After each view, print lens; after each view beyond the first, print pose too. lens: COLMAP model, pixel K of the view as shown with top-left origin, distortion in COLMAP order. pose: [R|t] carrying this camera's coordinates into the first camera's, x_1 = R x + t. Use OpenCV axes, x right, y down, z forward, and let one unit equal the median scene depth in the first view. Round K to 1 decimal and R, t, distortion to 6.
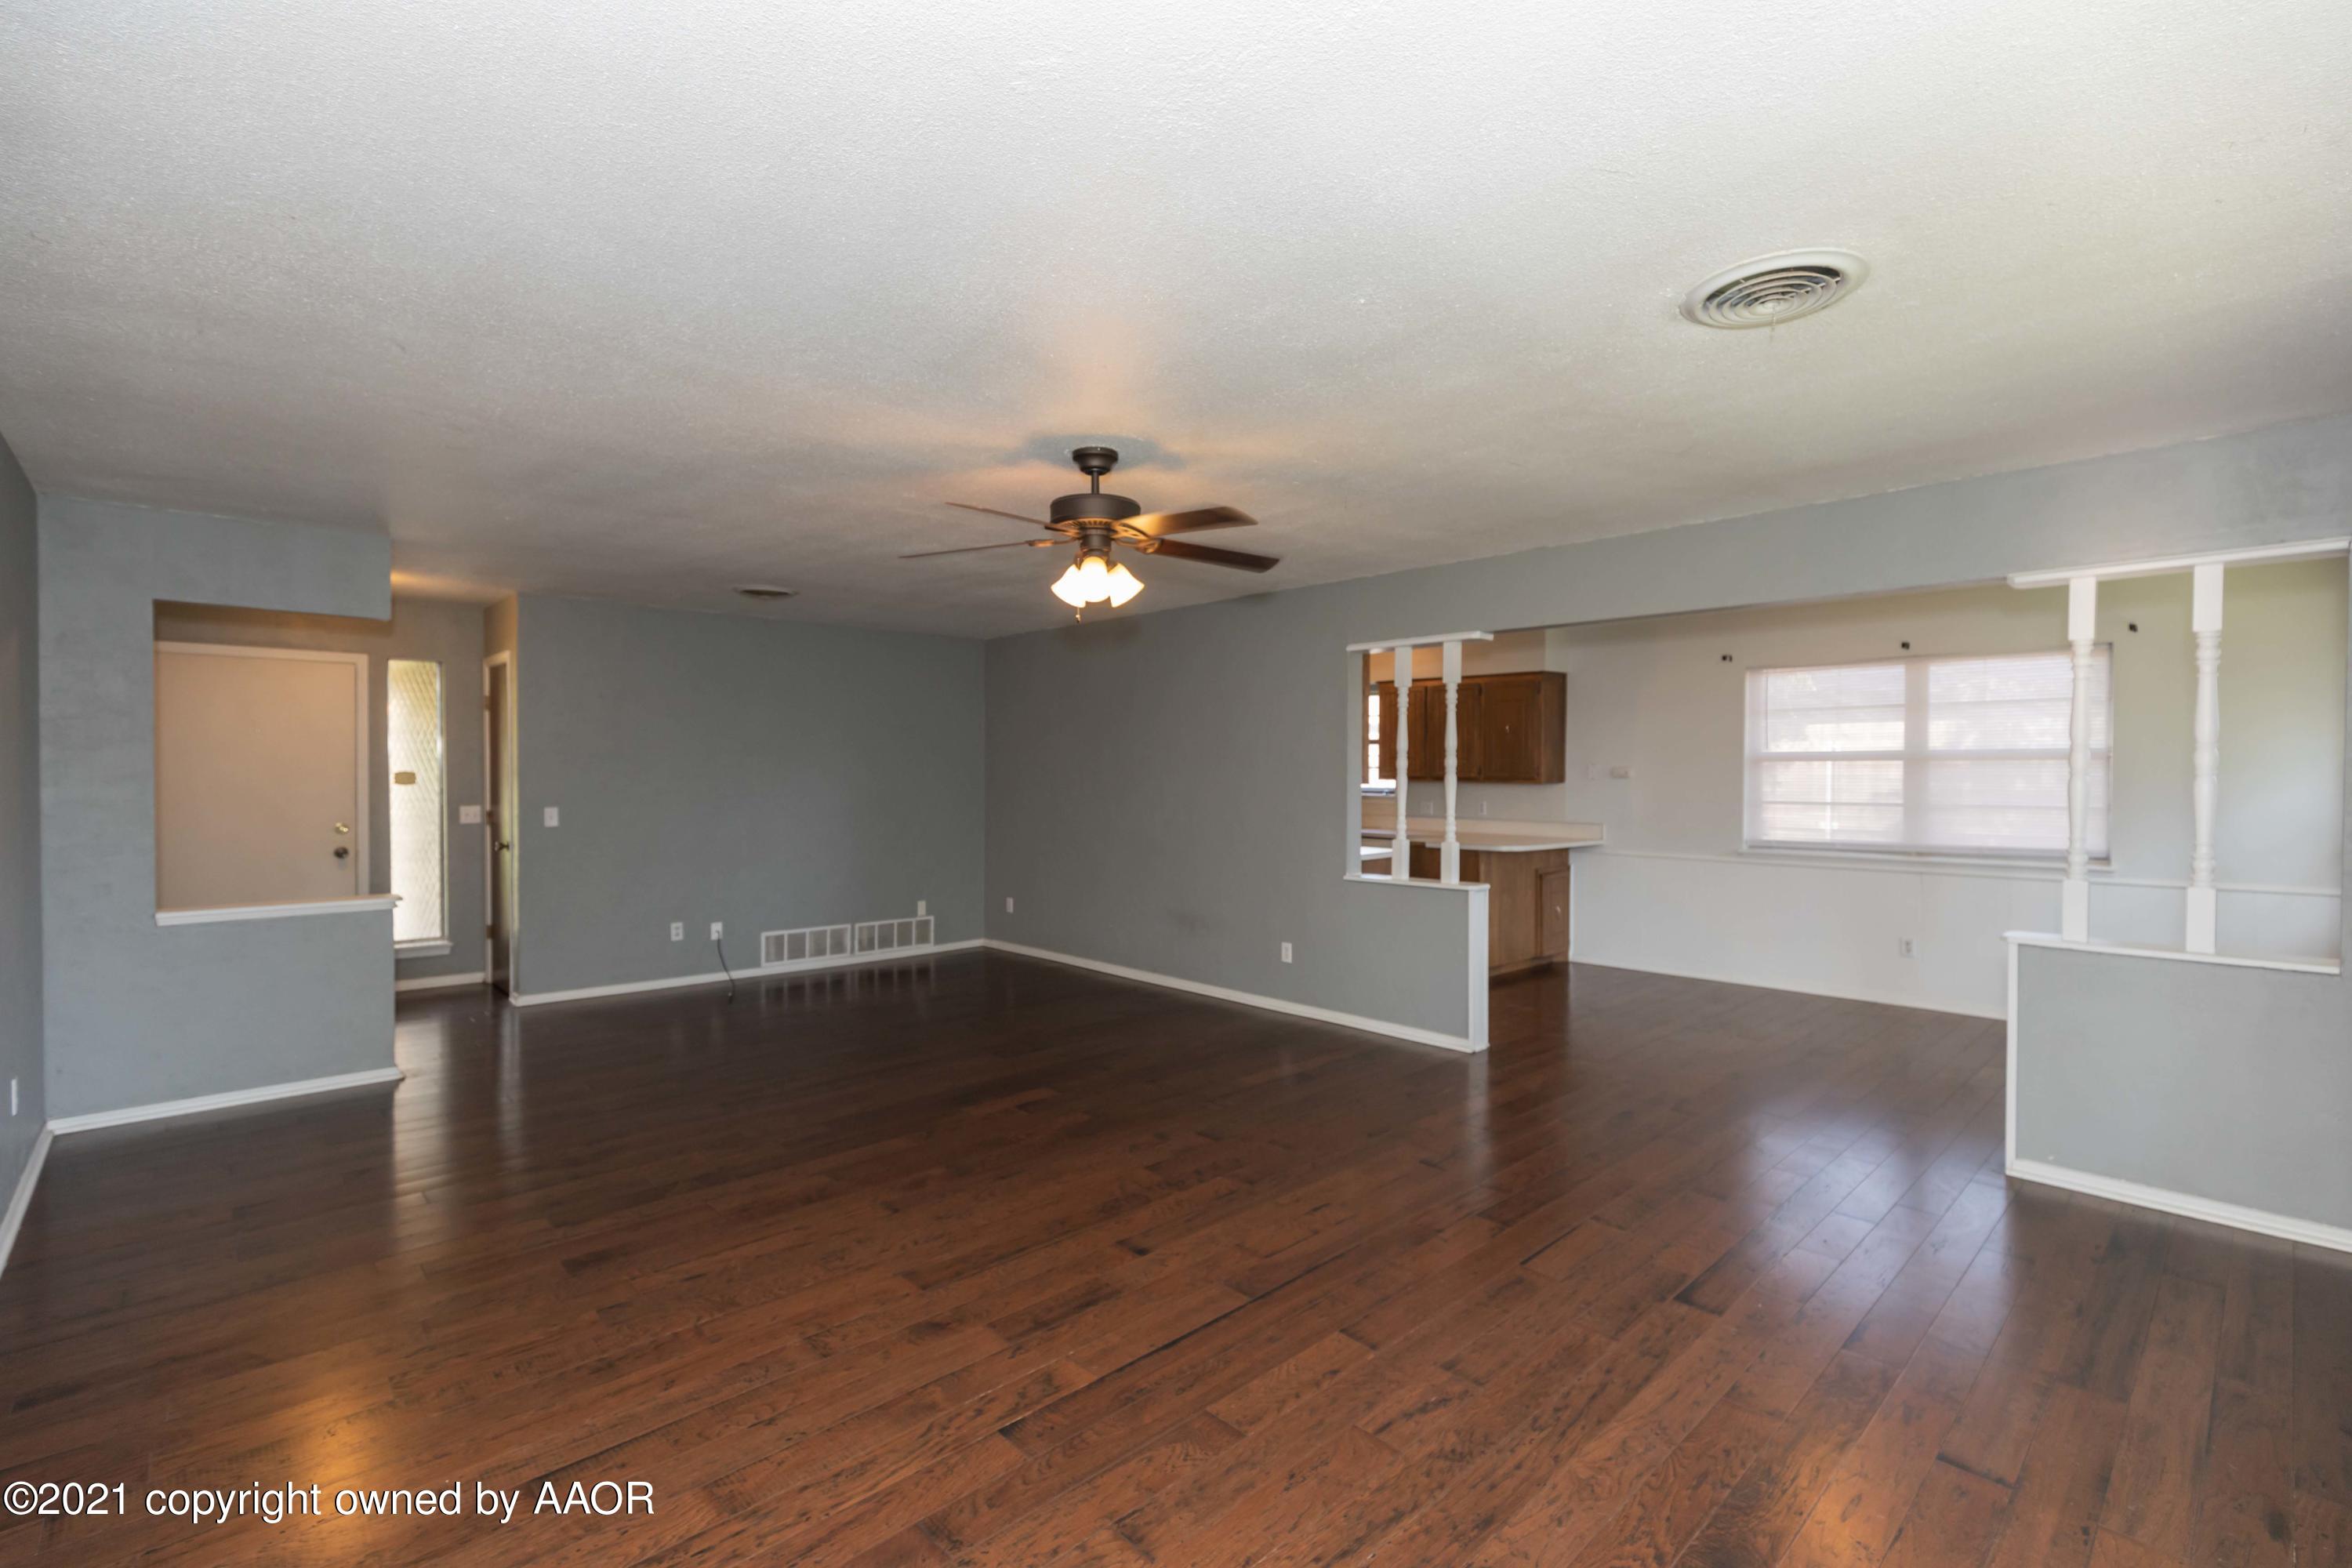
lens RADIAL K [[1065.7, 0, 1179.3], [0, 1065.7, 787.1], [0, 0, 1]] dist [-0.002261, -0.000774]
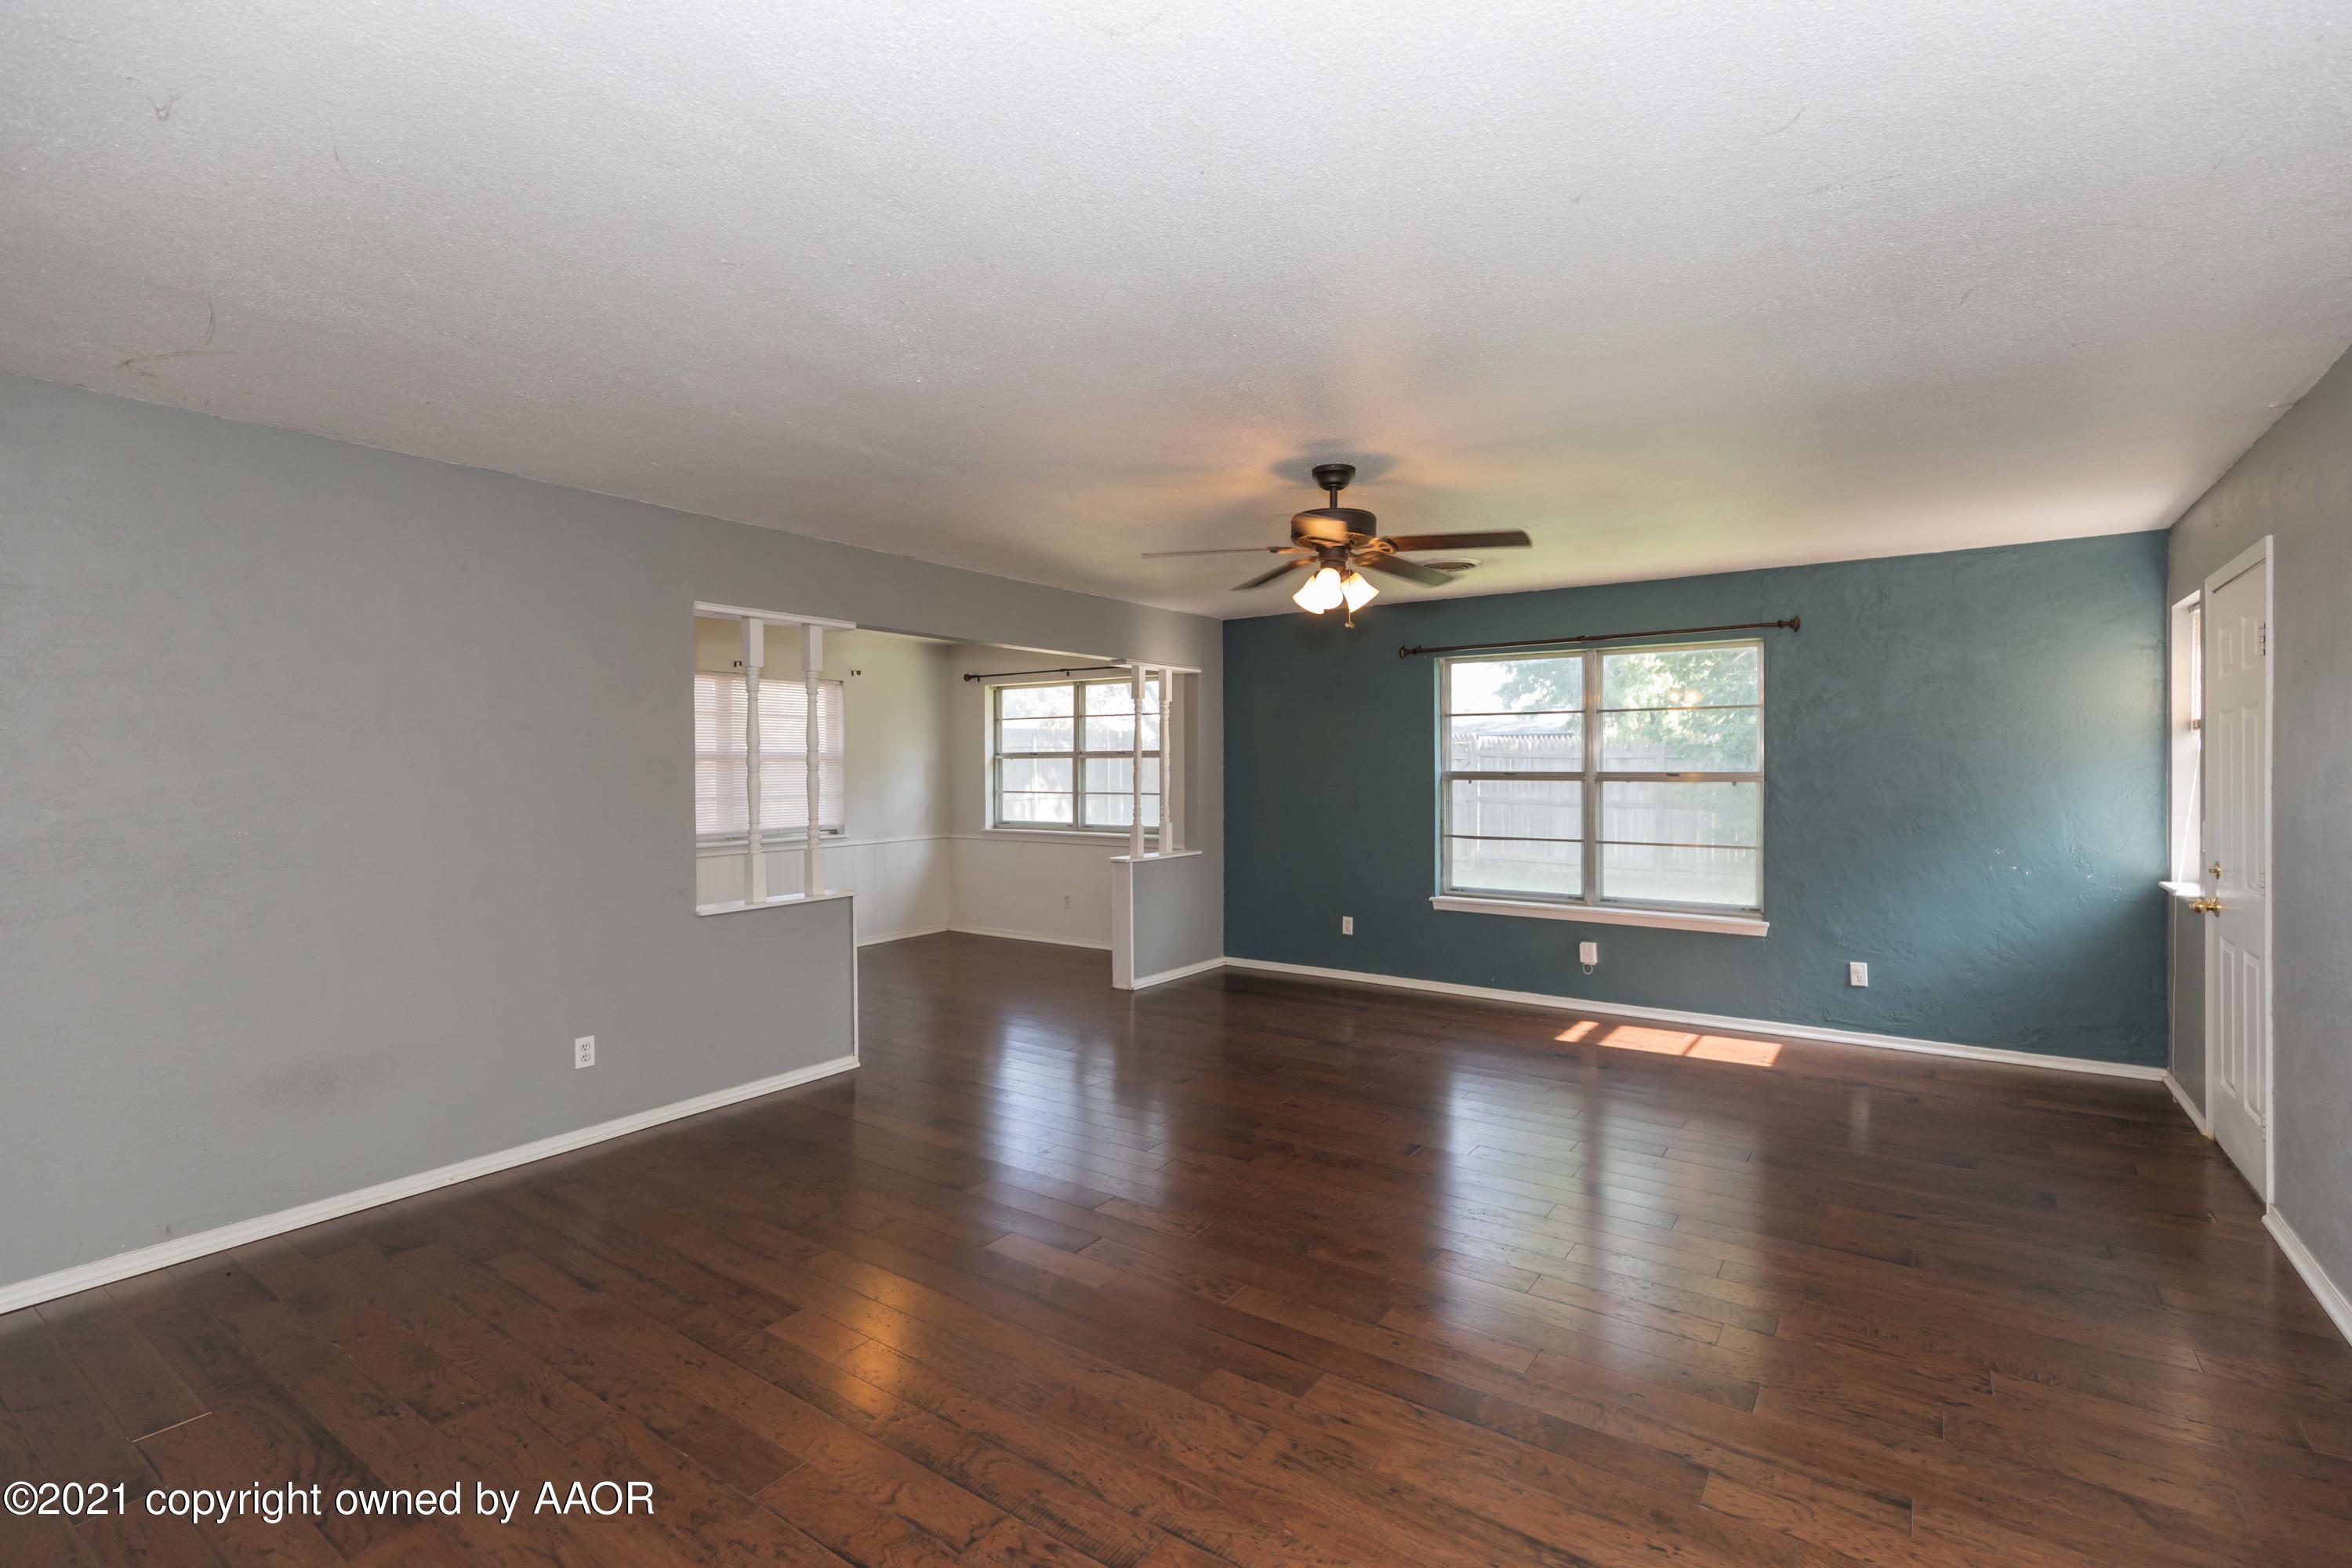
lens RADIAL K [[1065.7, 0, 1171.2], [0, 1065.7, 775.6], [0, 0, 1]] dist [-0.002261, -0.000774]
pose [[-0.201750, -0.003044, 0.979432, -0.920591], [0.021346, 0.999744, 0.007505, -0.014621], [-0.979205, 0.022421, -0.201633, 1.163464]]
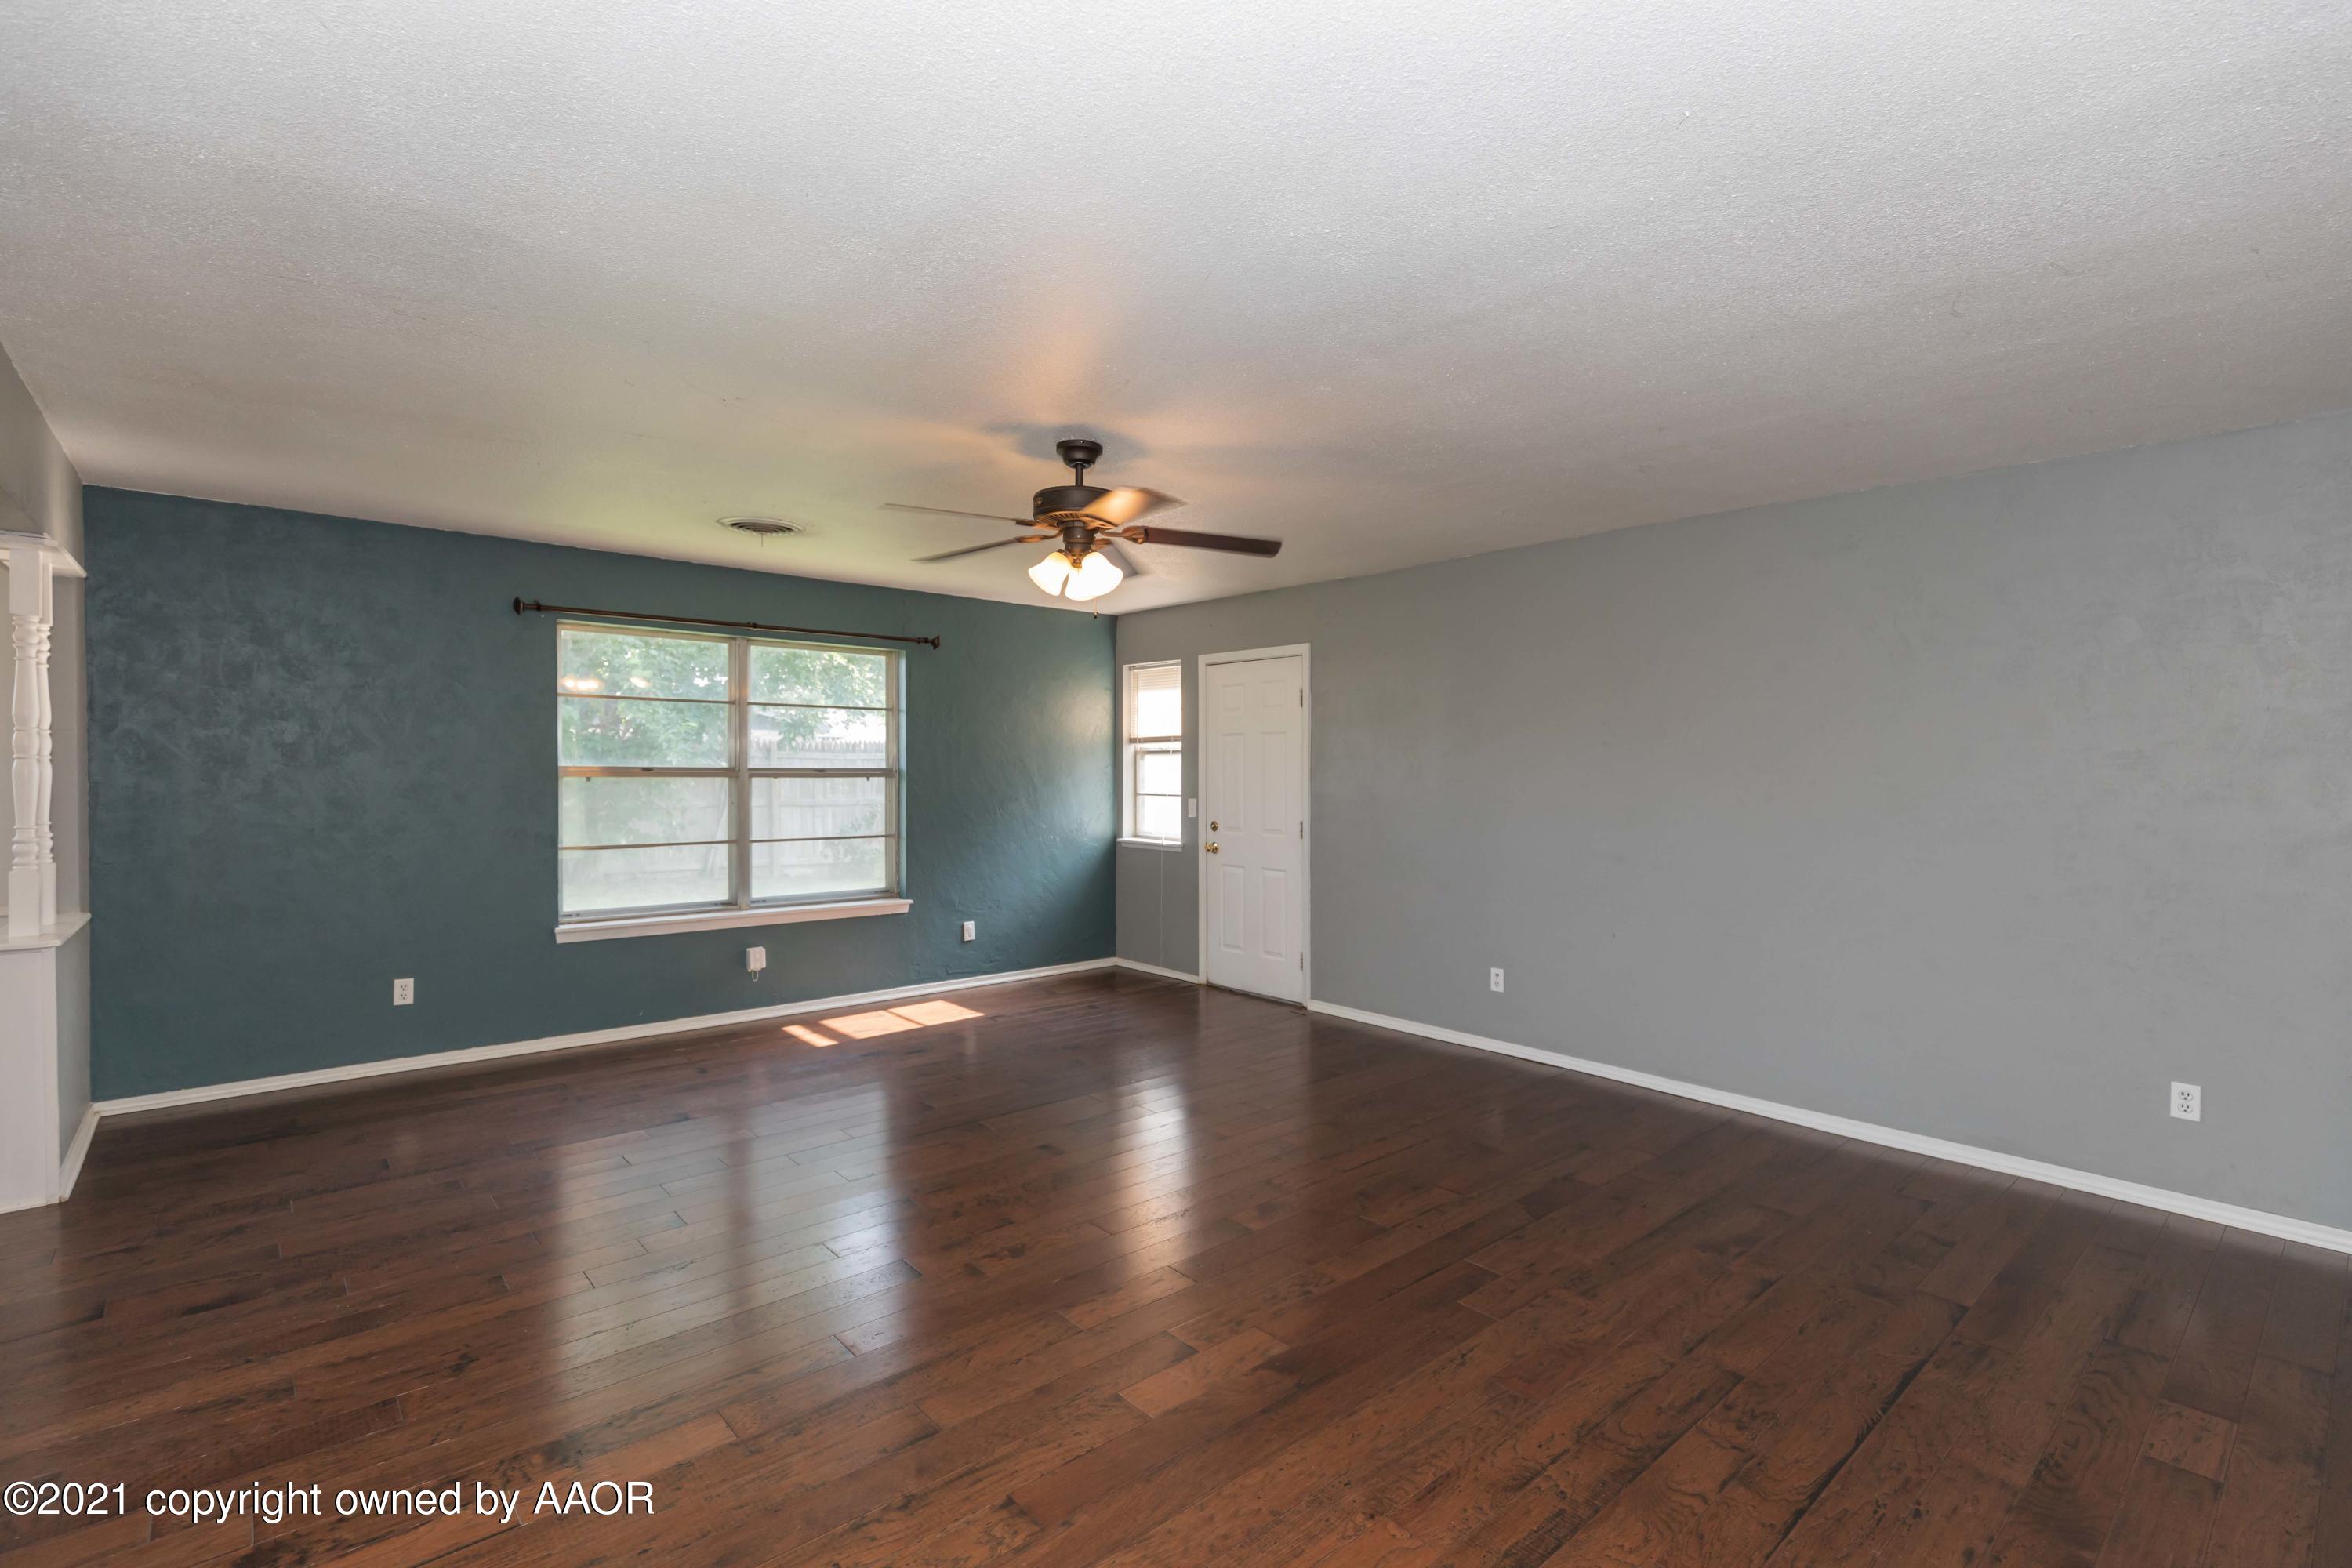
lens RADIAL K [[1065.7, 0, 1189.9], [0, 1065.7, 767.9], [0, 0, 1]] dist [-0.002261, -0.000774]
pose [[-0.999607, -0.002066, 0.027959, -0.181650], [-0.001541, 0.999822, 0.018789, -0.023278], [-0.027992, 0.018739, -0.999432, 1.696055]]
